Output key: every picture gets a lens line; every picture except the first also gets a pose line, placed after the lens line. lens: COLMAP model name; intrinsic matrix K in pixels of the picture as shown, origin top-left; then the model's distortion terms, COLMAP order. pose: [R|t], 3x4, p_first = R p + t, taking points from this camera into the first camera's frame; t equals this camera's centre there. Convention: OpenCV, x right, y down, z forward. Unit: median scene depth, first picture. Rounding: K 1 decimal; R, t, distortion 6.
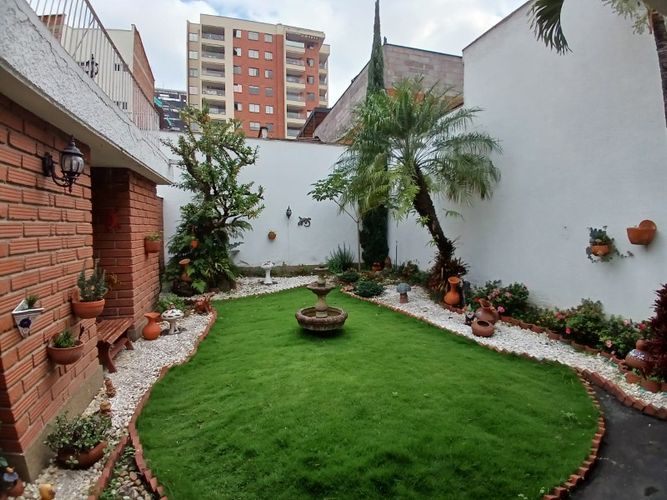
lens RADIAL K [[335.3, 0, 347.0], [0, 335.3, 245.8], [0, 0, 1]] dist [0.040825, -0.073105]
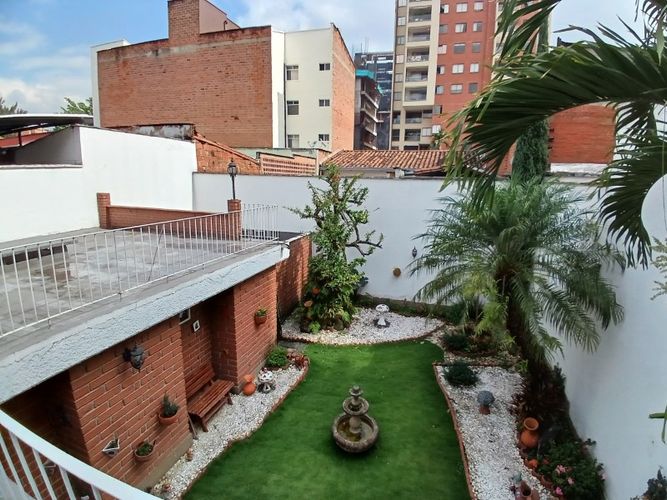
lens RADIAL K [[334.4, 0, 345.8], [0, 334.4, 244.4], [0, 0, 1]] dist [0.039193, -0.071653]
pose [[0.825507, 0.132192, -0.548692, 0.097256], [-0.054058, 0.986233, 0.156276, -0.128612], [0.561796, -0.099345, 0.821289, 0.031210]]
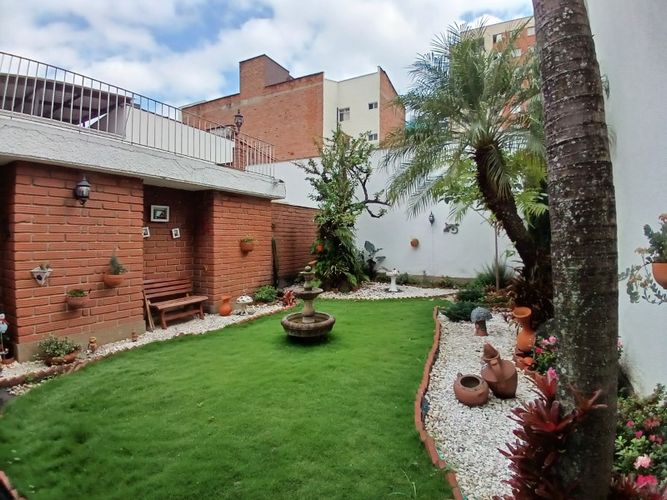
lens RADIAL K [[334.4, 0, 345.8], [0, 334.4, 244.4], [0, 0, 1]] dist [0.039193, -0.071653]
pose [[0.693378, 0.016247, -0.720391, 0.157382], [-0.043067, 0.998893, -0.018924, 0.000205], [0.719286, 0.044146, 0.693310, 0.091791]]
